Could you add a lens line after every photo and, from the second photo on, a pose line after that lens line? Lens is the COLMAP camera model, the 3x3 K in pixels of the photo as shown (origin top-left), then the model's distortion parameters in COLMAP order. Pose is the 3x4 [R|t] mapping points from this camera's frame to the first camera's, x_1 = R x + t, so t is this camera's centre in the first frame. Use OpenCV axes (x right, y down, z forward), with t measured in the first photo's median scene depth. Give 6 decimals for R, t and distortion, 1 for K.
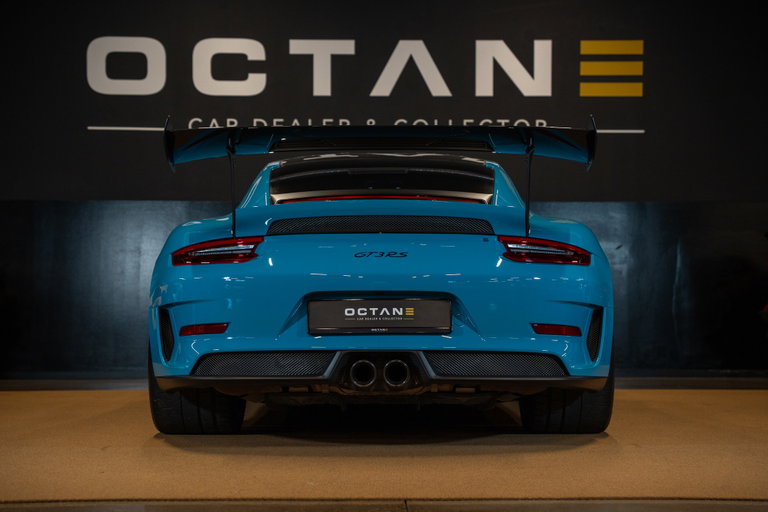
lens RADIAL K [[1456.7, 0, 384.0], [0, 1456.7, 256.0], [0, 0, 1]] dist [0.292725, 0.094826]
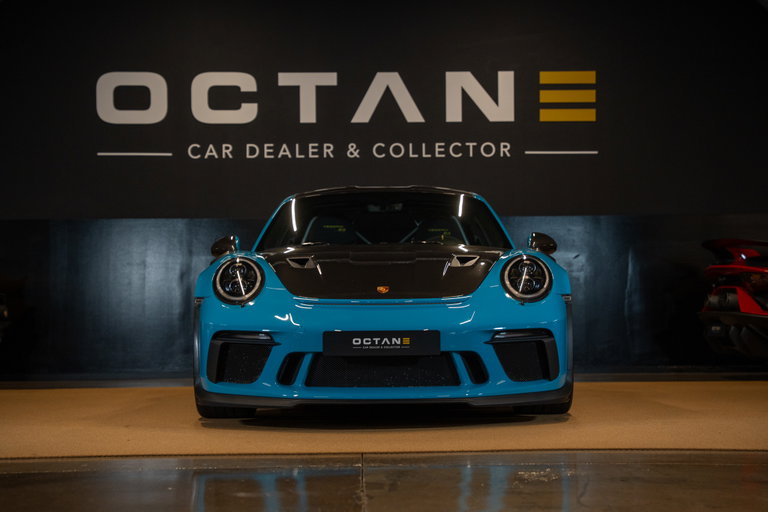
lens RADIAL K [[1472.9, 0, 384.0], [0, 1472.9, 256.0], [0, 0, 1]] dist [0.297469, 0.031562]
pose [[0.999950, -0.009782, 0.001979, 0.012105], [0.009792, 0.999939, -0.005154, -0.002007], [-0.001928, 0.005173, 0.999985, -0.121804]]
